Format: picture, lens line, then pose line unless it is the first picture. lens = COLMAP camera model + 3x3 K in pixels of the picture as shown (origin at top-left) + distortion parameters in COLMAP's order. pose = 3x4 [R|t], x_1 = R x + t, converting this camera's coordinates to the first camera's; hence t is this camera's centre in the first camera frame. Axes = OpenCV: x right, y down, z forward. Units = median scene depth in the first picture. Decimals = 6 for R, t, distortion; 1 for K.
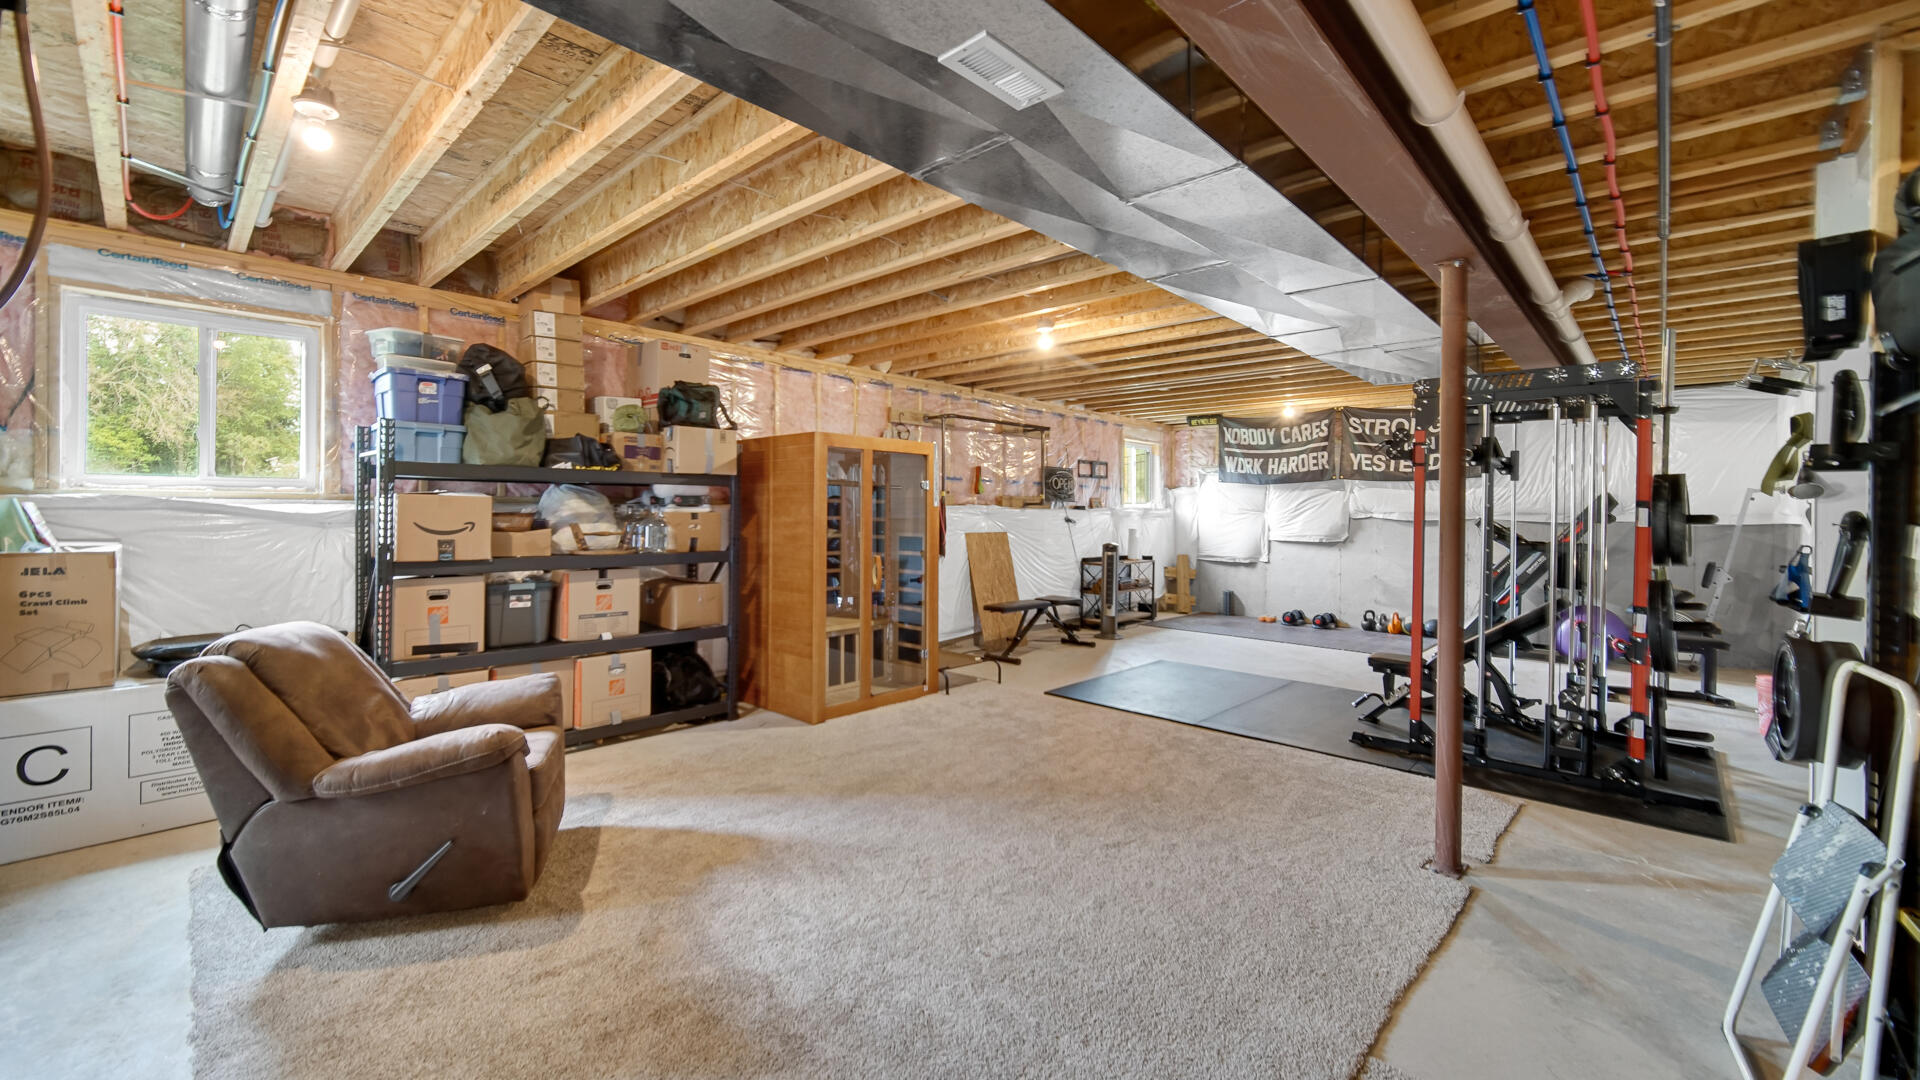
lens RADIAL K [[760.6, 0, 955.6], [0, 760.6, 509.5], [0, 0, 1]] dist [-0.004011, 0.001110]
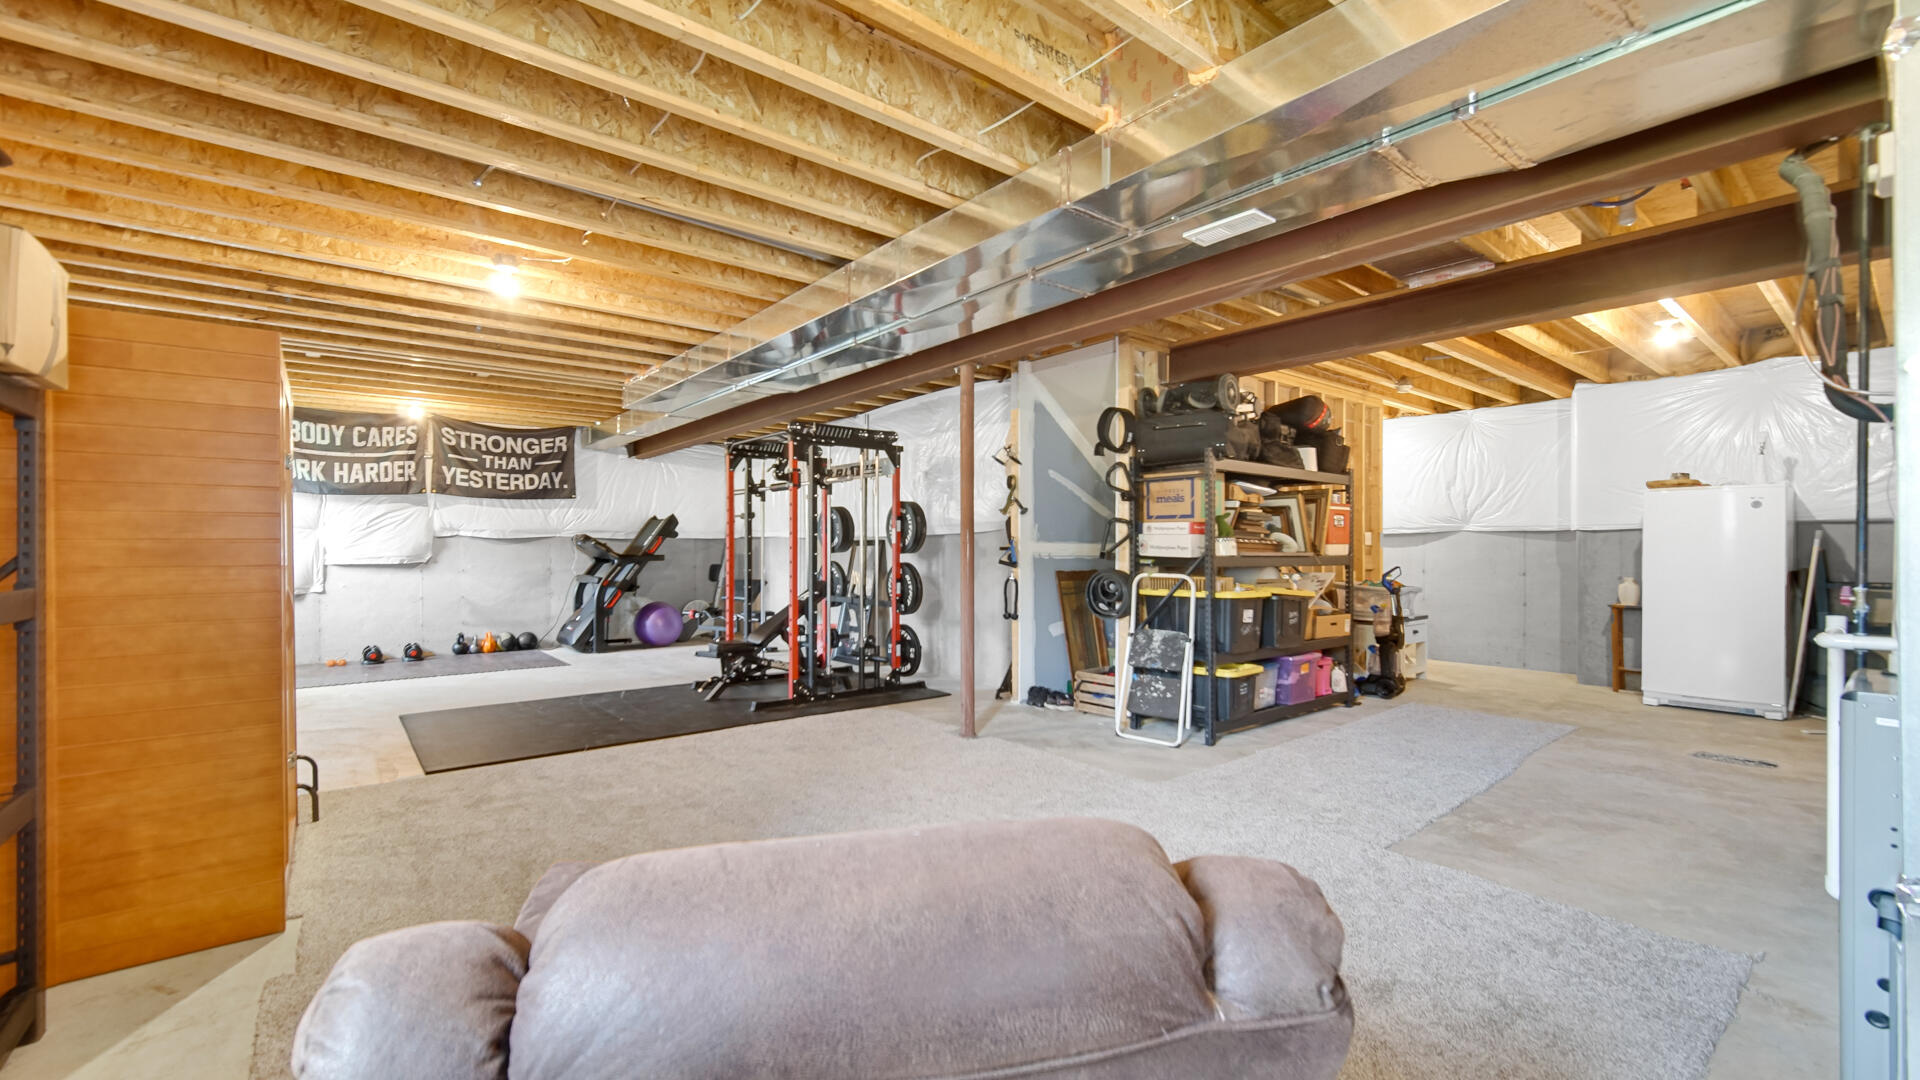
lens RADIAL K [[760.6, 0, 956.9], [0, 760.6, 546.8], [0, 0, 1]] dist [-0.004011, 0.001110]
pose [[0.141182, -0.010650, 0.989926, -0.299609], [0.001613, 0.999943, 0.010528, 0.015239], [-0.989982, 0.000110, 0.141191, 0.247340]]
